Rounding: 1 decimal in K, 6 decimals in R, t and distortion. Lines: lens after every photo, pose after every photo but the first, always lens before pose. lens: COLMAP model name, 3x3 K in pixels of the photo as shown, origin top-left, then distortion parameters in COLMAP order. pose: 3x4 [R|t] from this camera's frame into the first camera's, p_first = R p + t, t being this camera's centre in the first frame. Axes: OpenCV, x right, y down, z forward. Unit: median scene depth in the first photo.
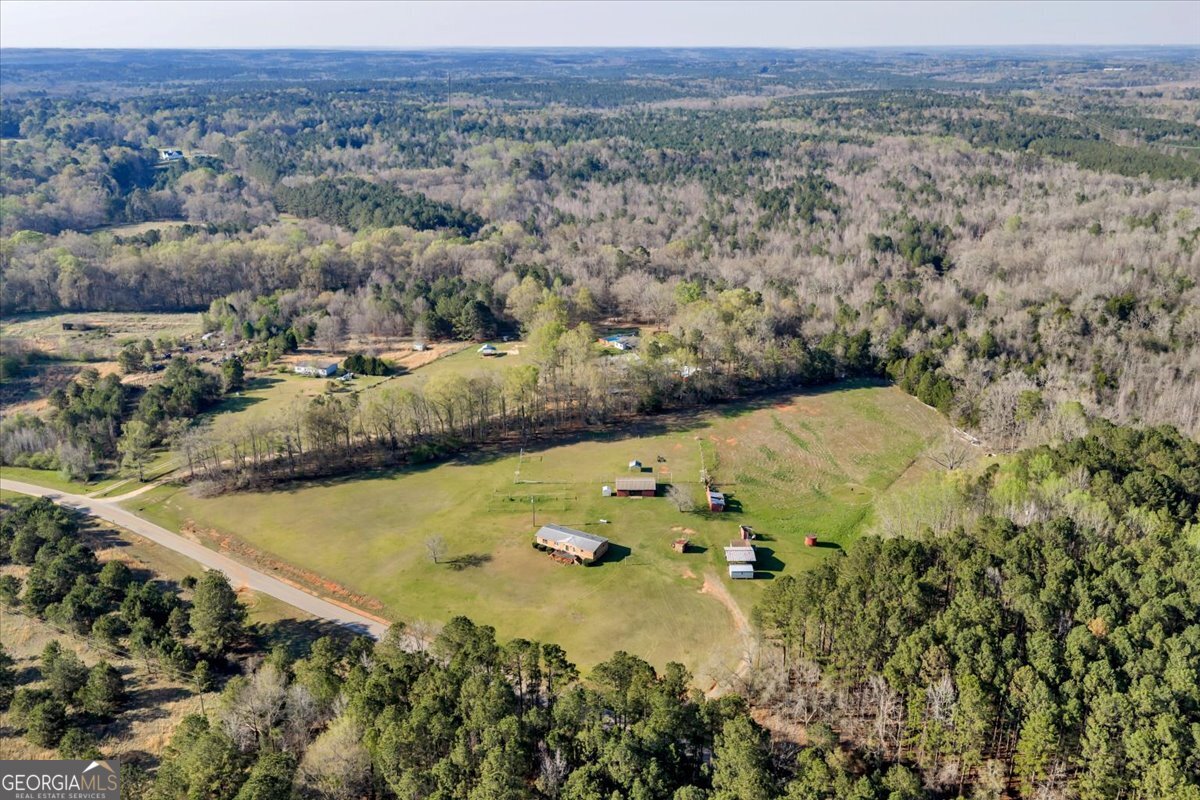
lens RADIAL K [[1000.2, 0, 600.0], [0, 1000.2, 400.0], [0, 0, 1]] dist [0.017975, -0.017338]
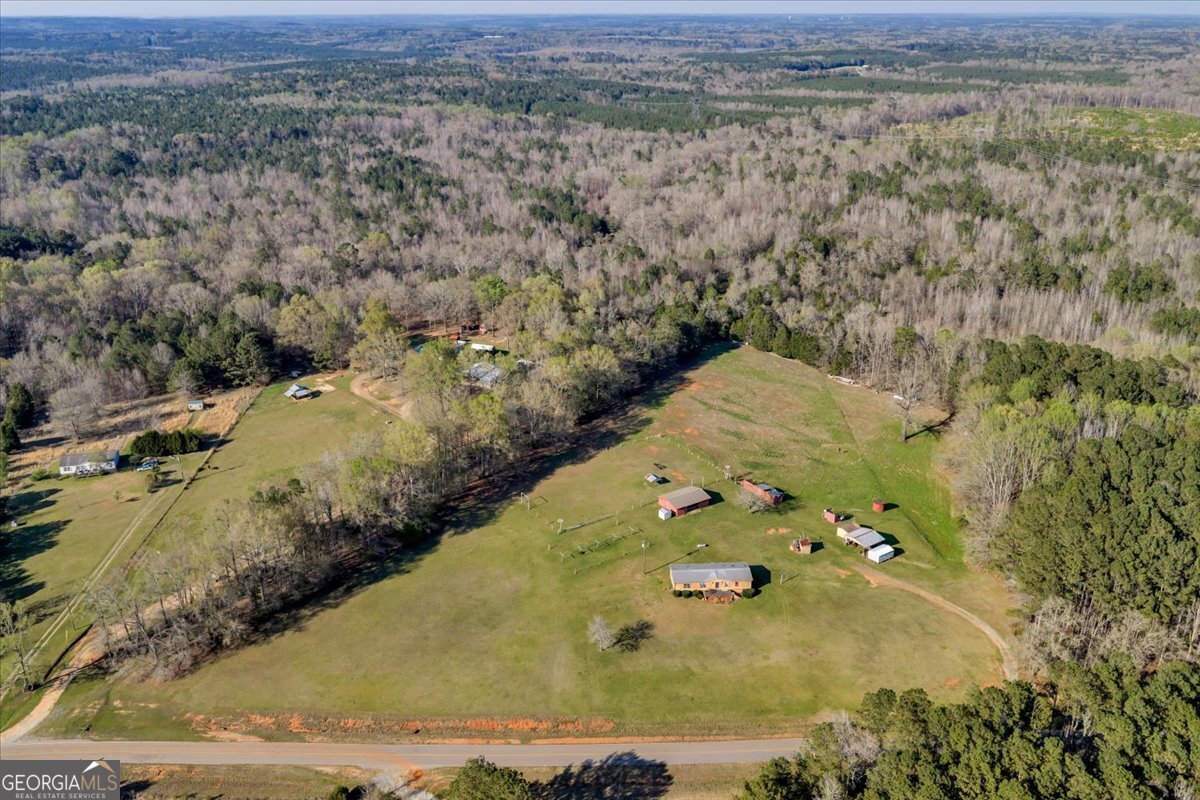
lens RADIAL K [[1000.2, 0, 600.0], [0, 1000.2, 400.0], [0, 0, 1]] dist [0.017975, -0.017338]
pose [[0.829291, -0.202142, 0.520975, -0.348214], [0.188278, 0.978844, 0.080097, -0.065040], [-0.526144, 0.031664, 0.849806, 0.192333]]
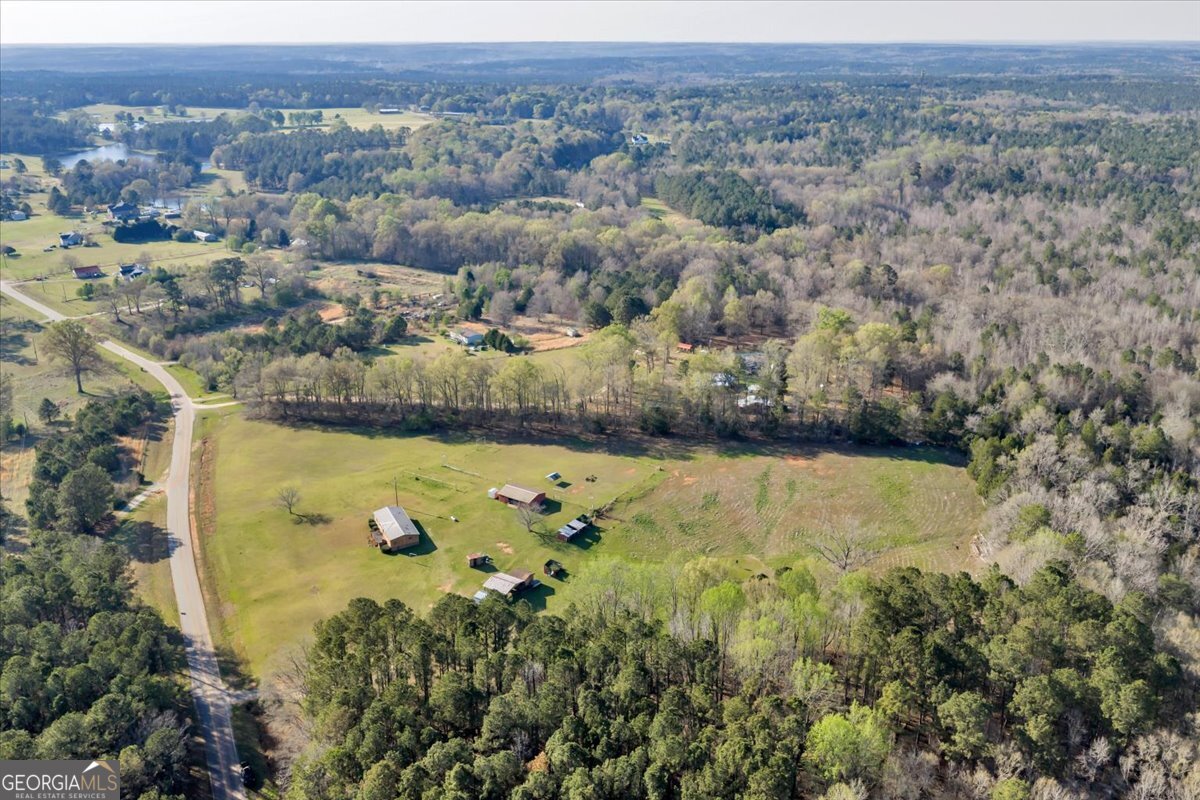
lens RADIAL K [[1000.2, 0, 600.0], [0, 1000.2, 400.0], [0, 0, 1]] dist [0.017975, -0.017338]
pose [[0.831515, 0.189929, -0.522025, 0.424629], [-0.187138, 0.980579, 0.058681, -0.054927], [0.523032, 0.048896, 0.850909, 0.149988]]
